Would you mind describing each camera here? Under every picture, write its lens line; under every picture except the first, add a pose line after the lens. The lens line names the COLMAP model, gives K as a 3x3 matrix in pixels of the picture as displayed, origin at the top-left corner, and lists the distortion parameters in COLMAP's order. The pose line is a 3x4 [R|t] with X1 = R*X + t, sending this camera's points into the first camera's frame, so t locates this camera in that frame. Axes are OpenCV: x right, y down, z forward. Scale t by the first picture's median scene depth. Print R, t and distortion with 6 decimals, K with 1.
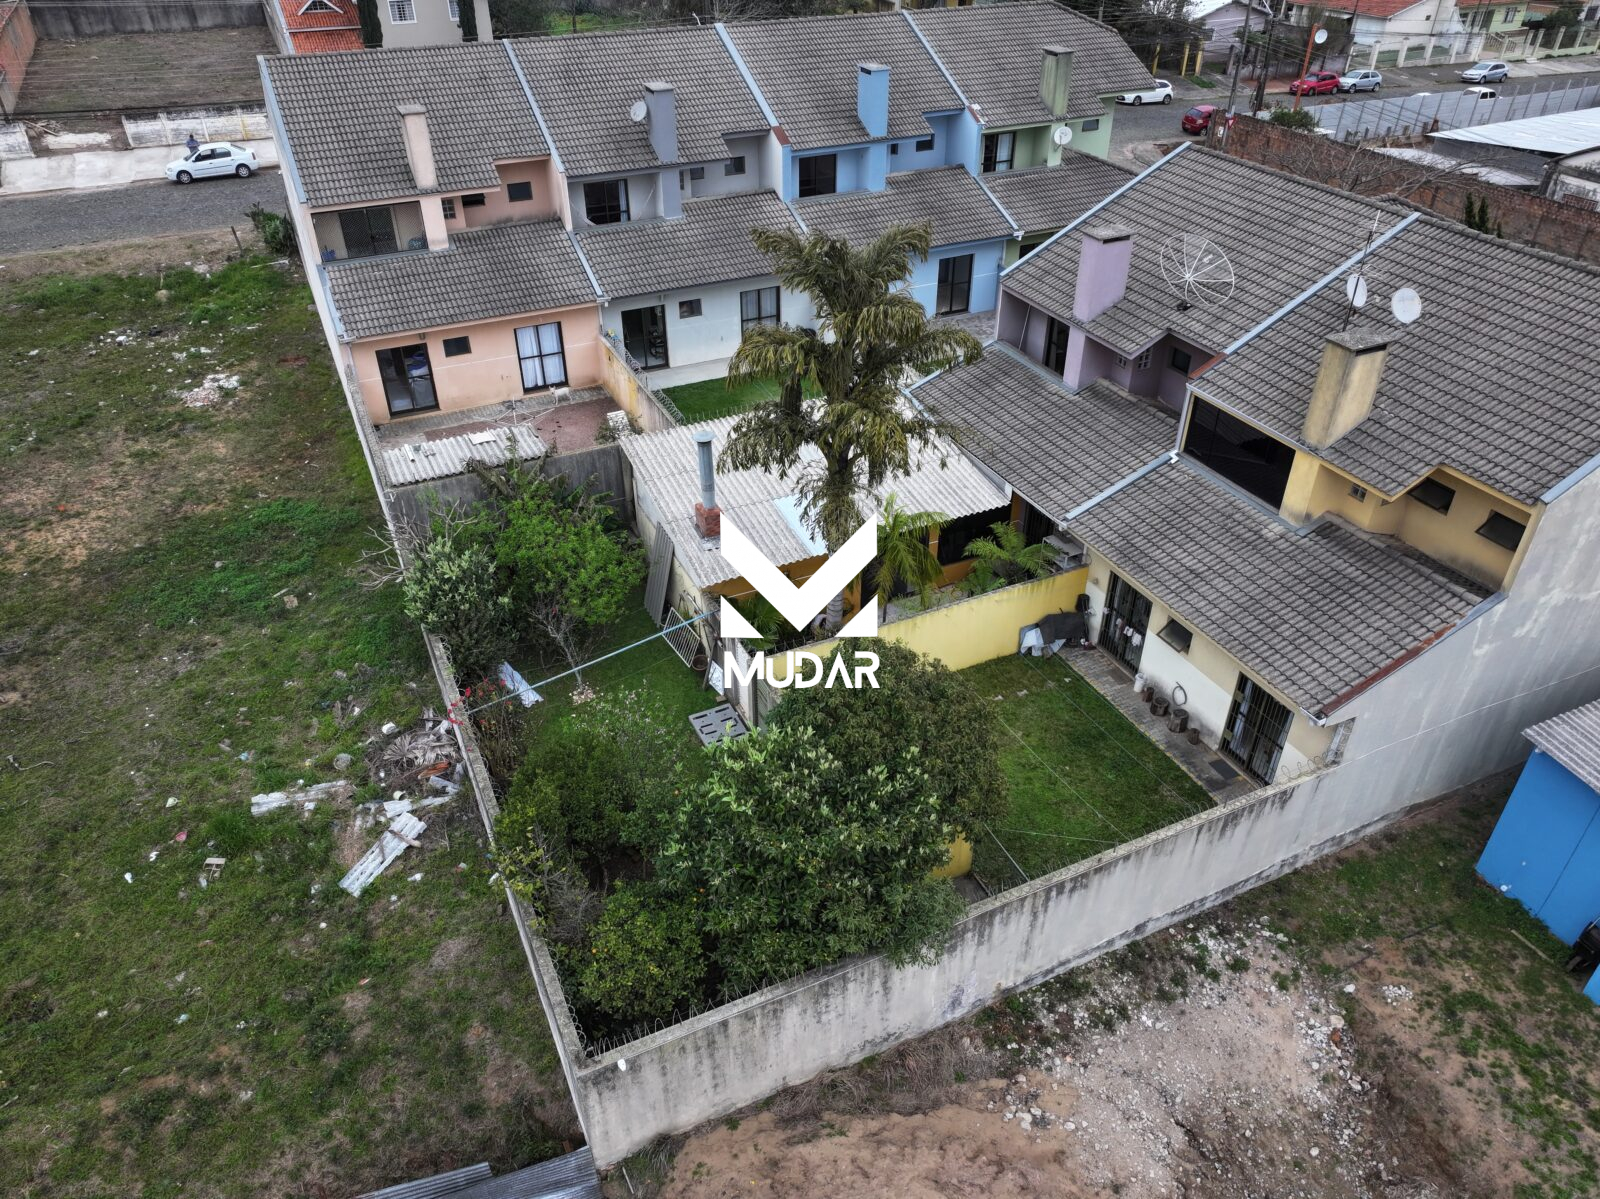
lens RADIAL K [[1126.5, 0, 799.7], [0, 1126.5, 600.2], [0, 0, 1]] dist [-0.003157, 0.016806]
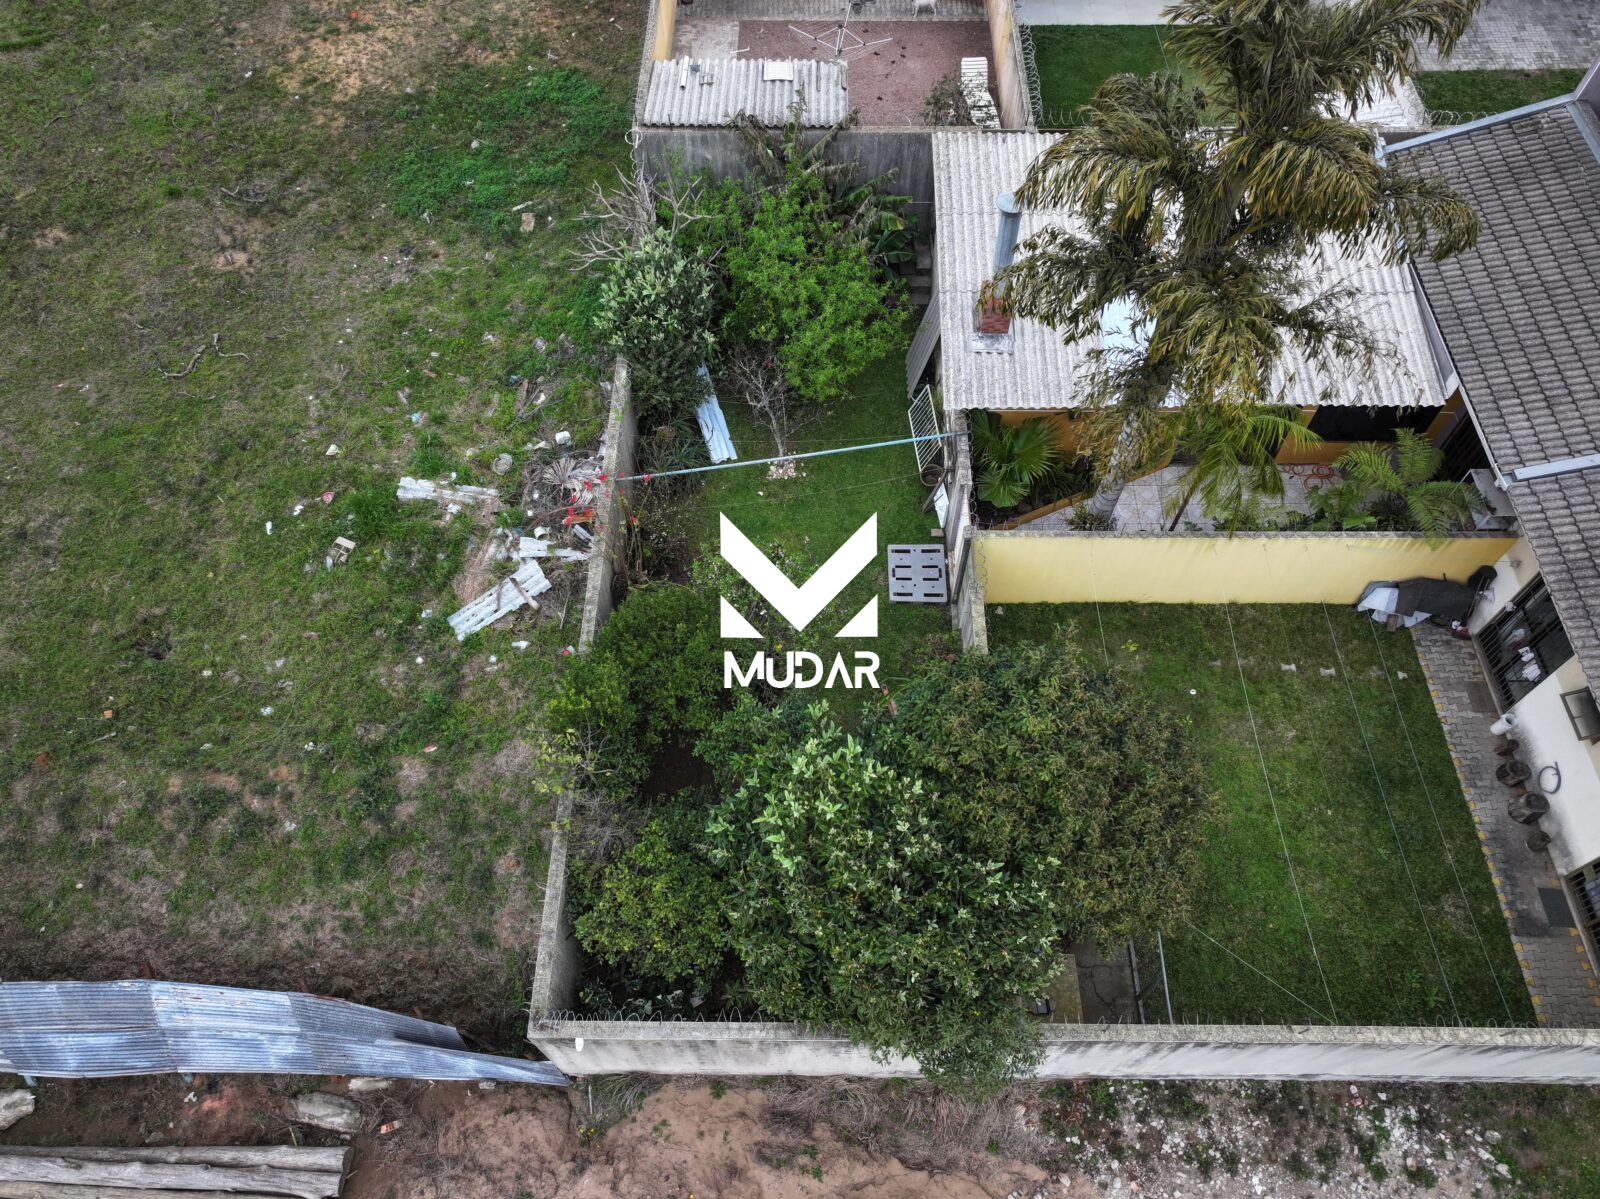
lens RADIAL K [[1126.5, 0, 799.1], [0, 1126.5, 598.0], [0, 0, 1]] dist [-0.003157, 0.016806]
pose [[0.900843, 0.367245, -0.231543, 0.047100], [-0.248395, 0.873406, 0.418881, -0.199603], [0.356063, -0.319832, 0.878024, 0.288212]]
